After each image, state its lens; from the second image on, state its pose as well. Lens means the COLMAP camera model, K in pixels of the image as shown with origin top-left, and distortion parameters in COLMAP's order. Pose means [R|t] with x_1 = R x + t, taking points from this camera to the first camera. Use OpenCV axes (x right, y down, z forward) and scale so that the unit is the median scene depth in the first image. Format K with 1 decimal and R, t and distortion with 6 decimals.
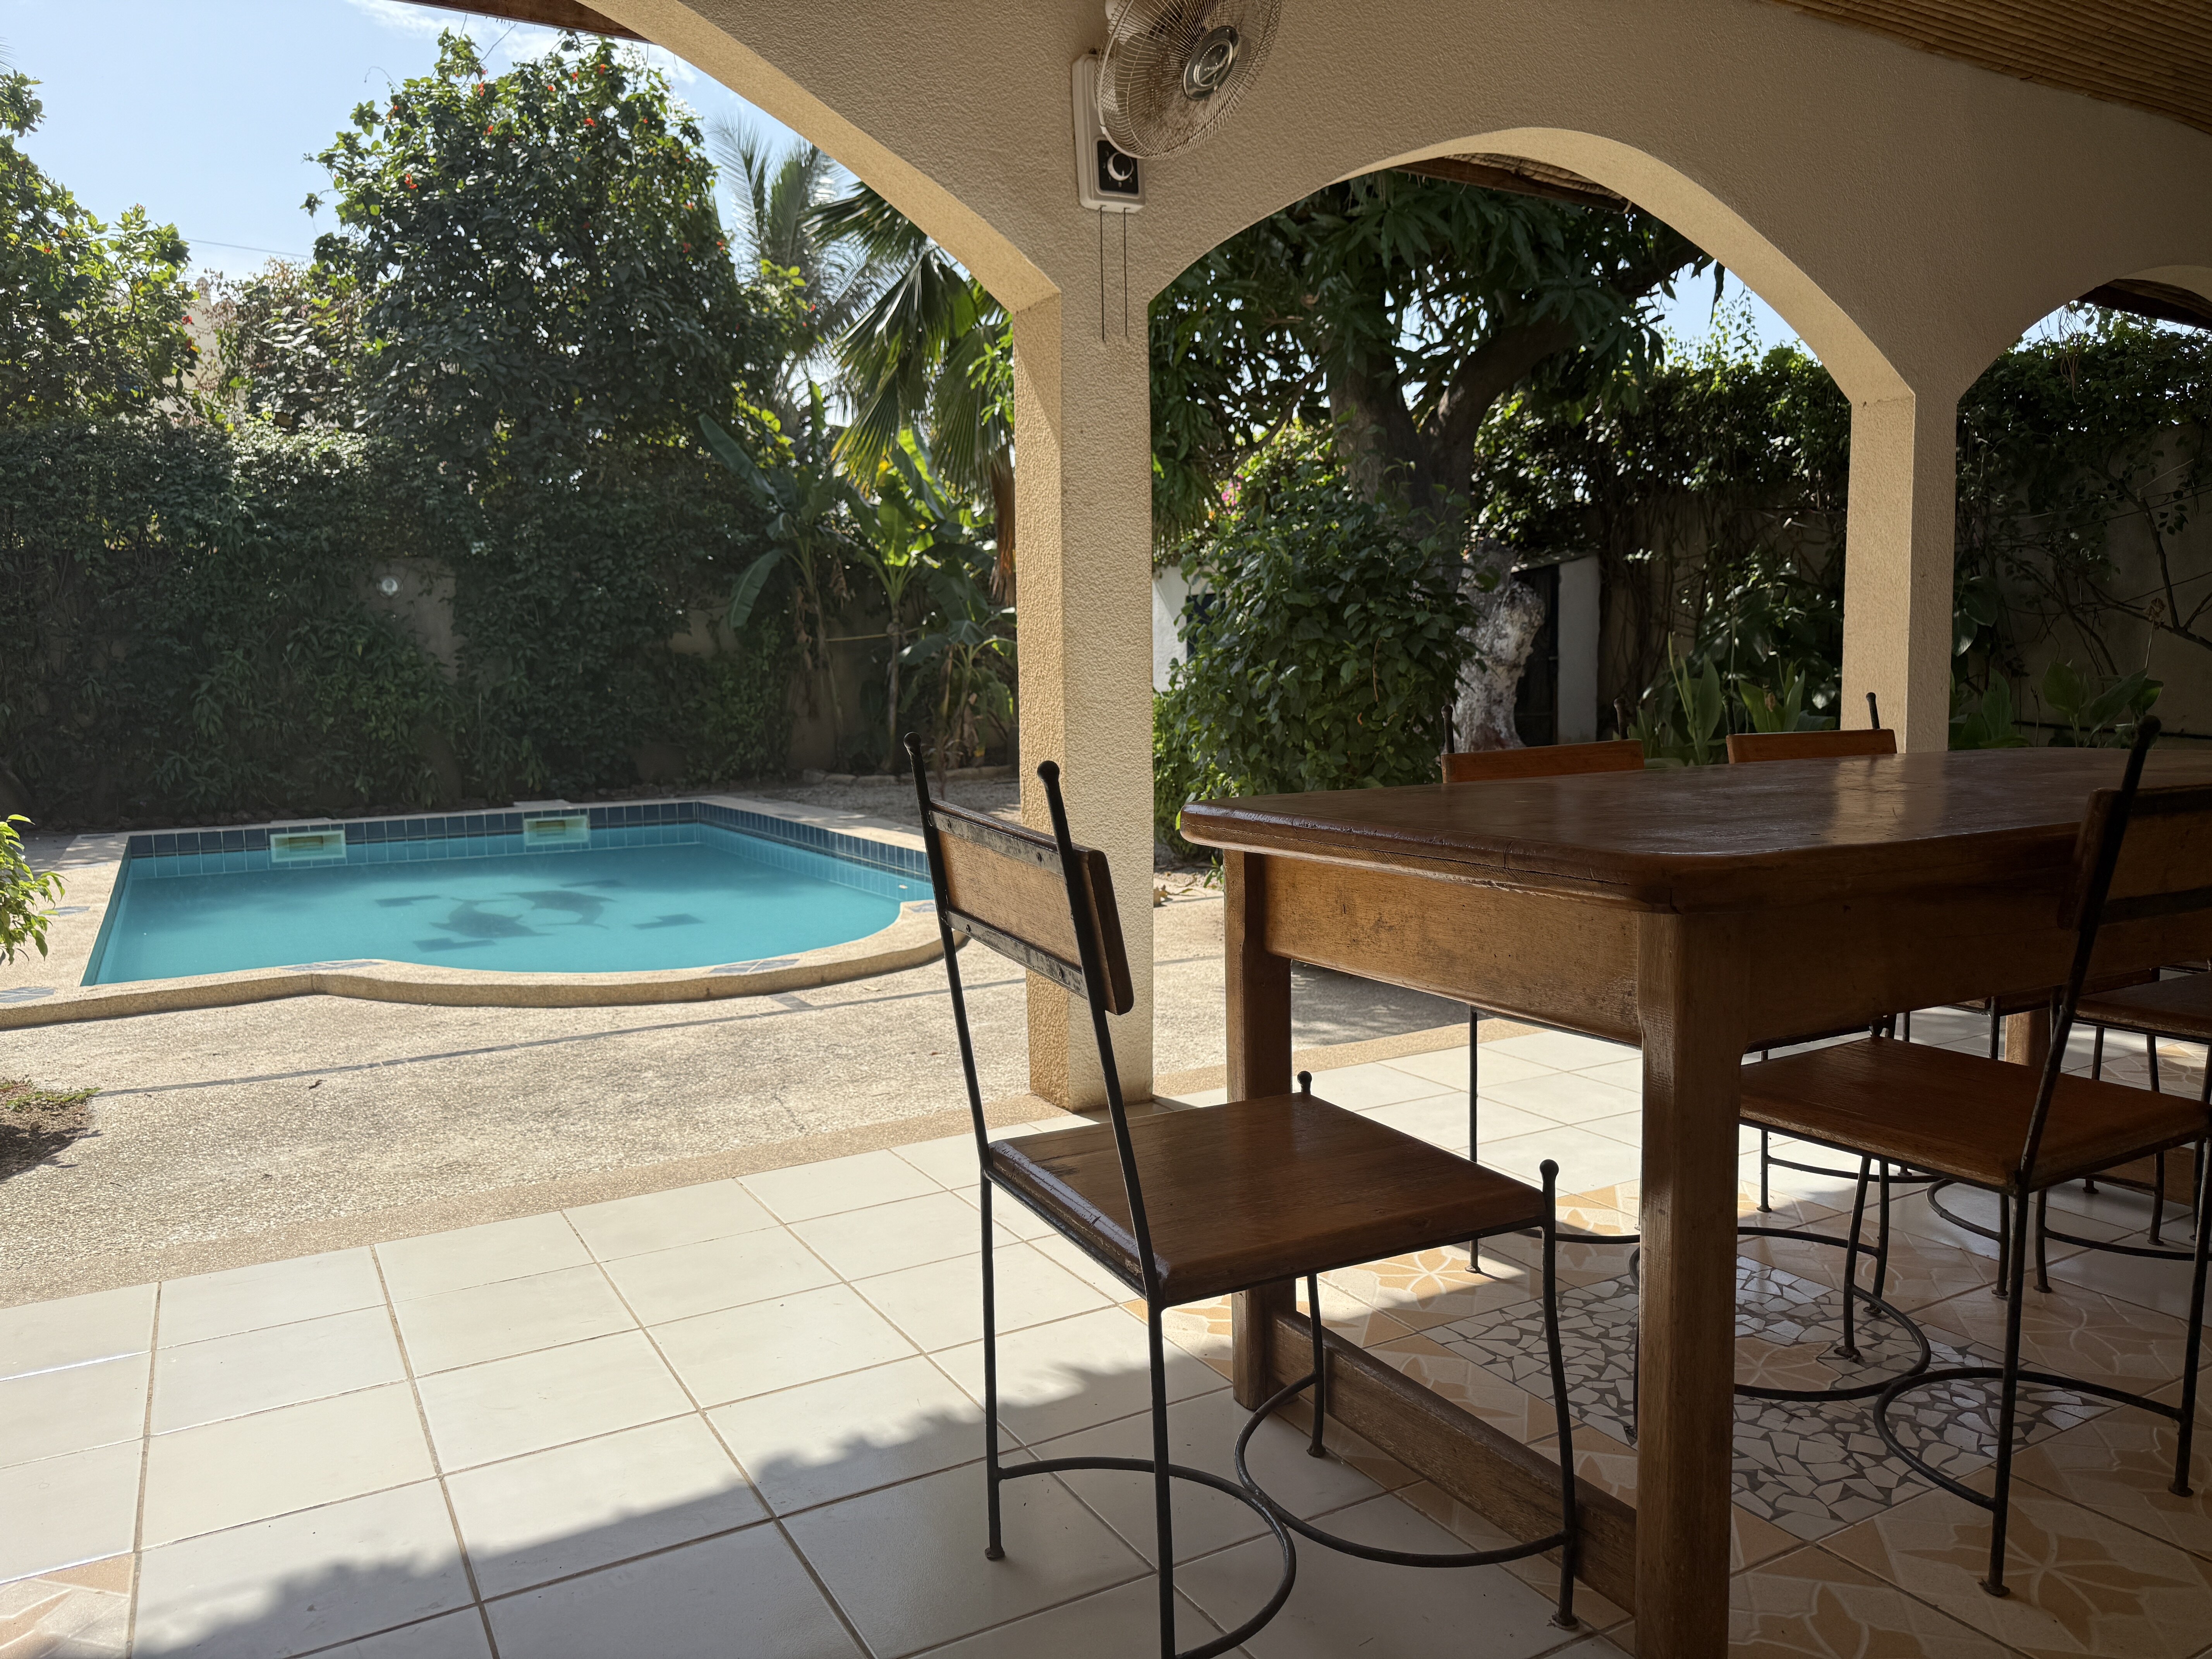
lens RADIAL K [[1568.0, 0, 1102.6], [0, 1568.0, 841.7], [0, 0, 1]] dist [-0.015203, -0.019684]
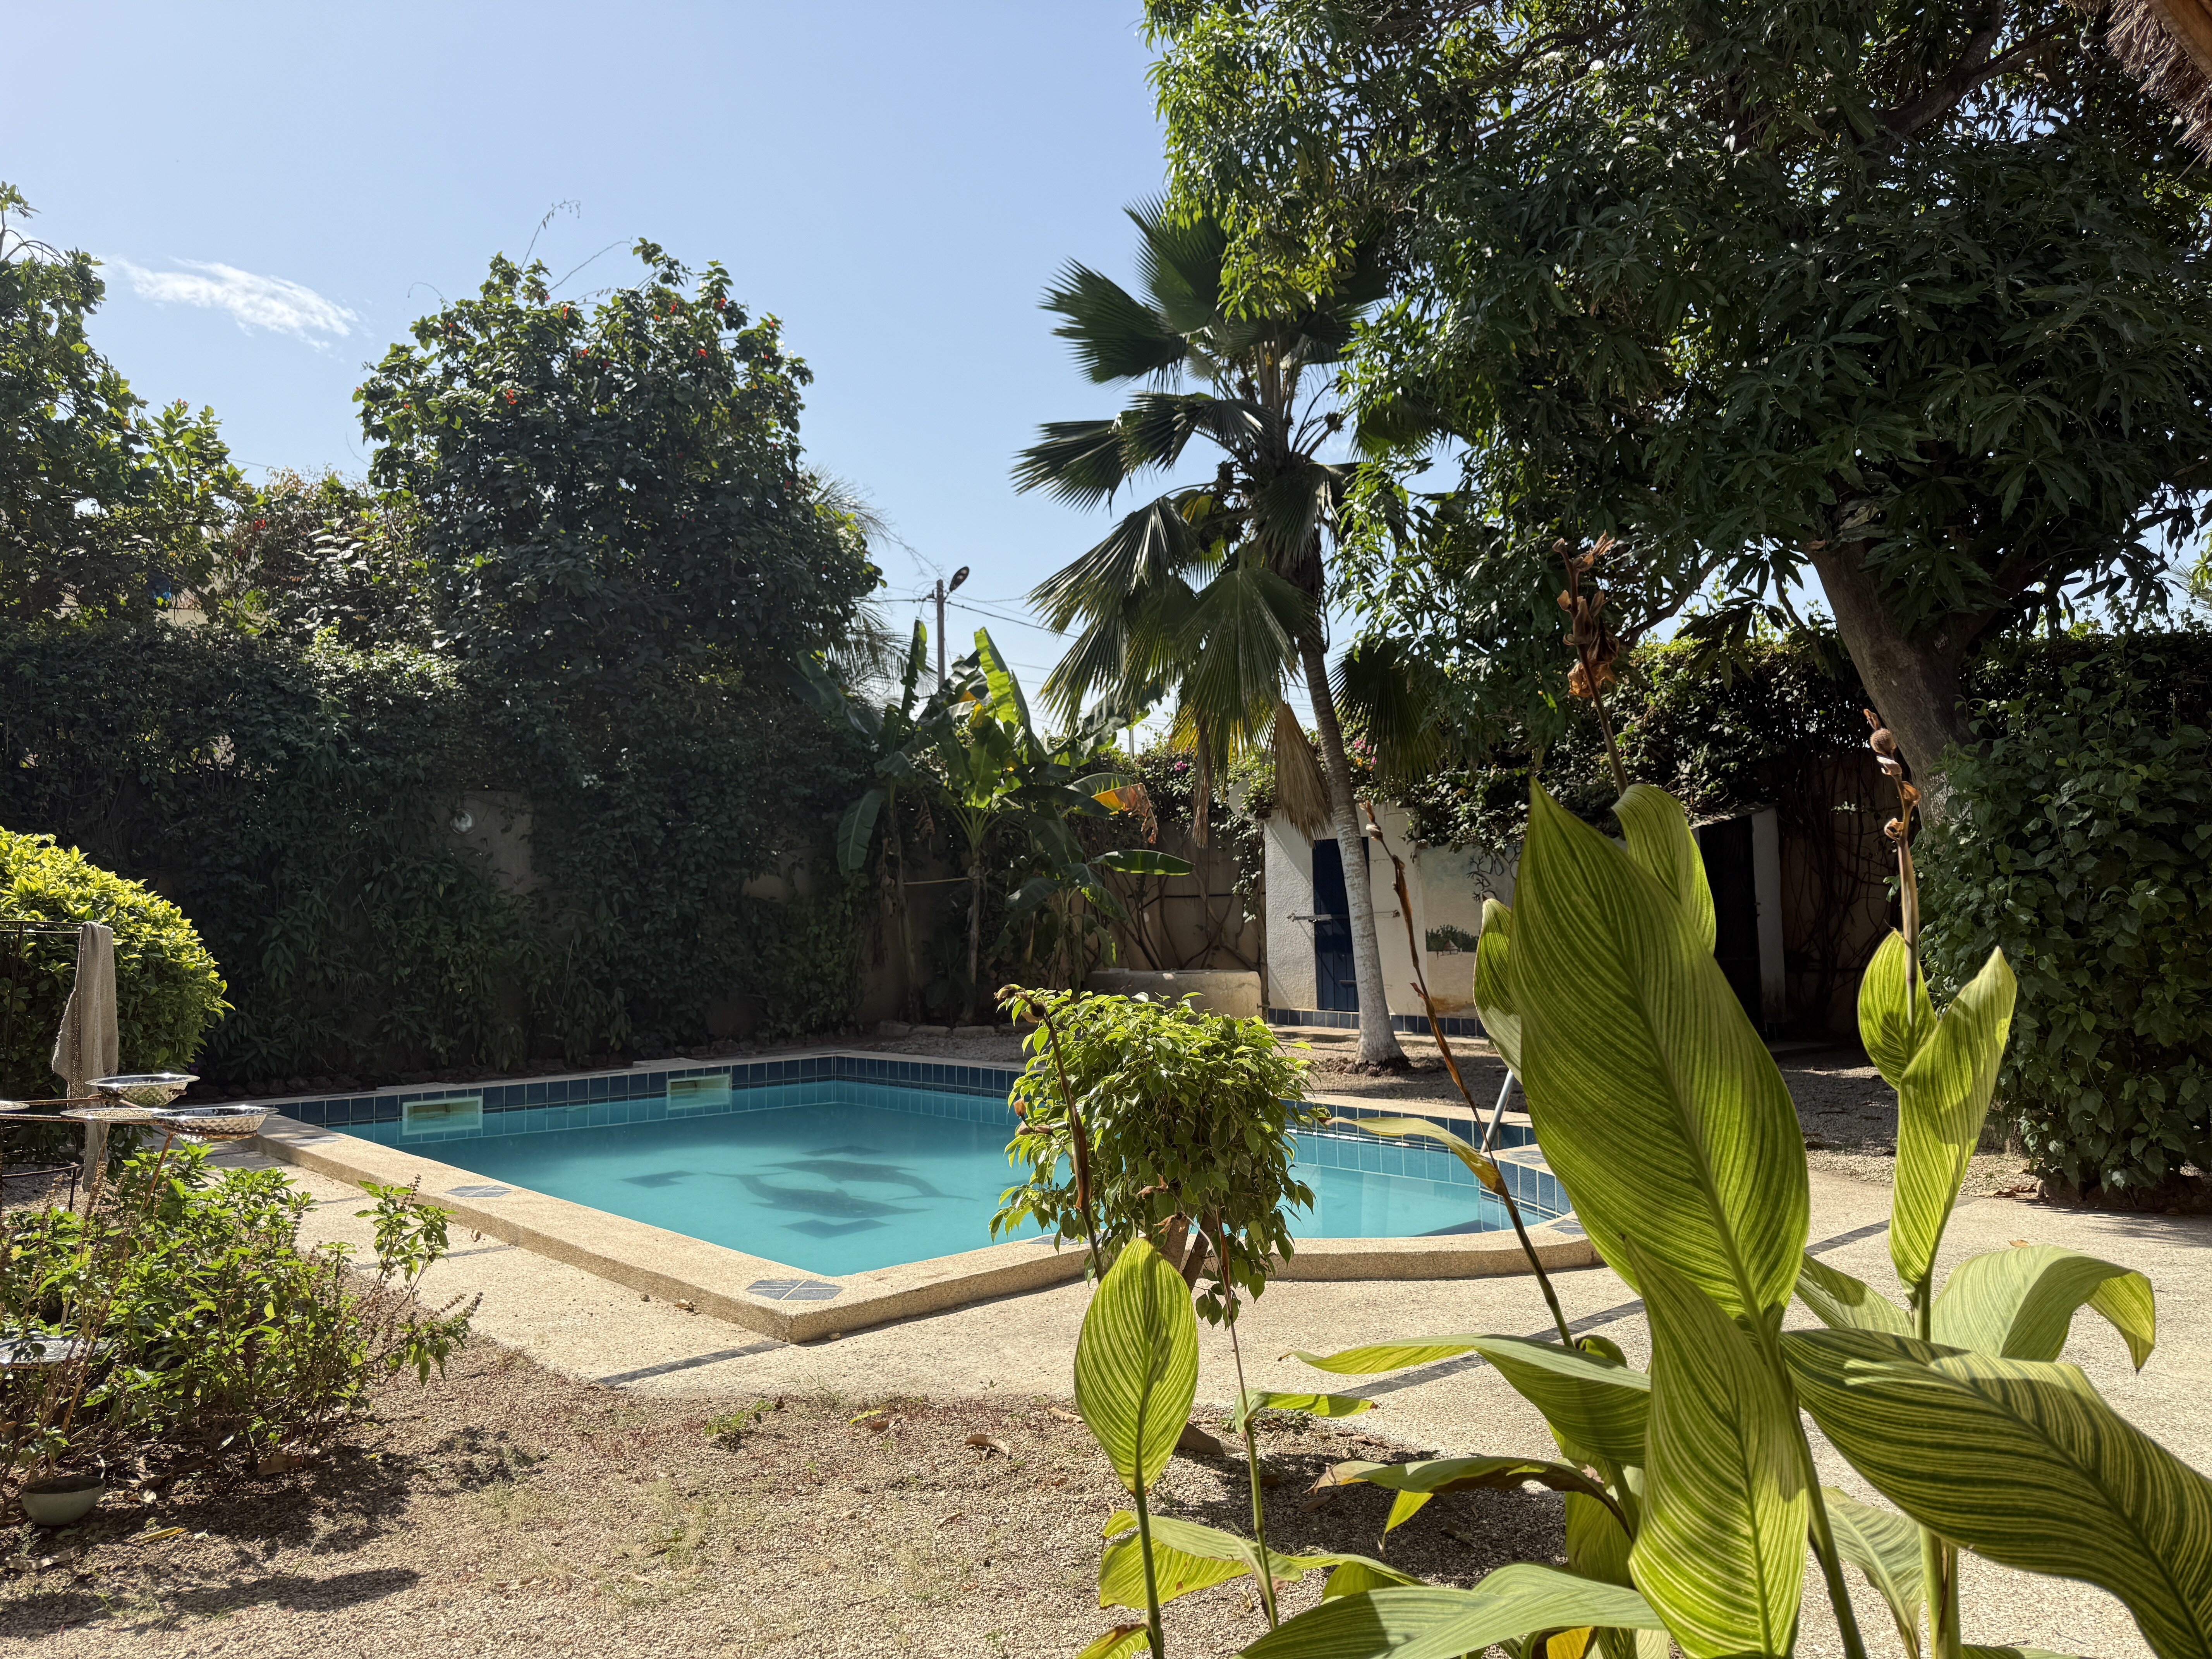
lens RADIAL K [[1568.0, 0, 1109.7], [0, 1568.0, 812.2], [0, 0, 1]] dist [-0.015203, -0.019684]
pose [[0.977372, 0.013417, 0.211100, -0.292108], [0.024713, 0.983909, -0.176954, -0.000204], [-0.210077, 0.178167, 0.961314, 0.057147]]
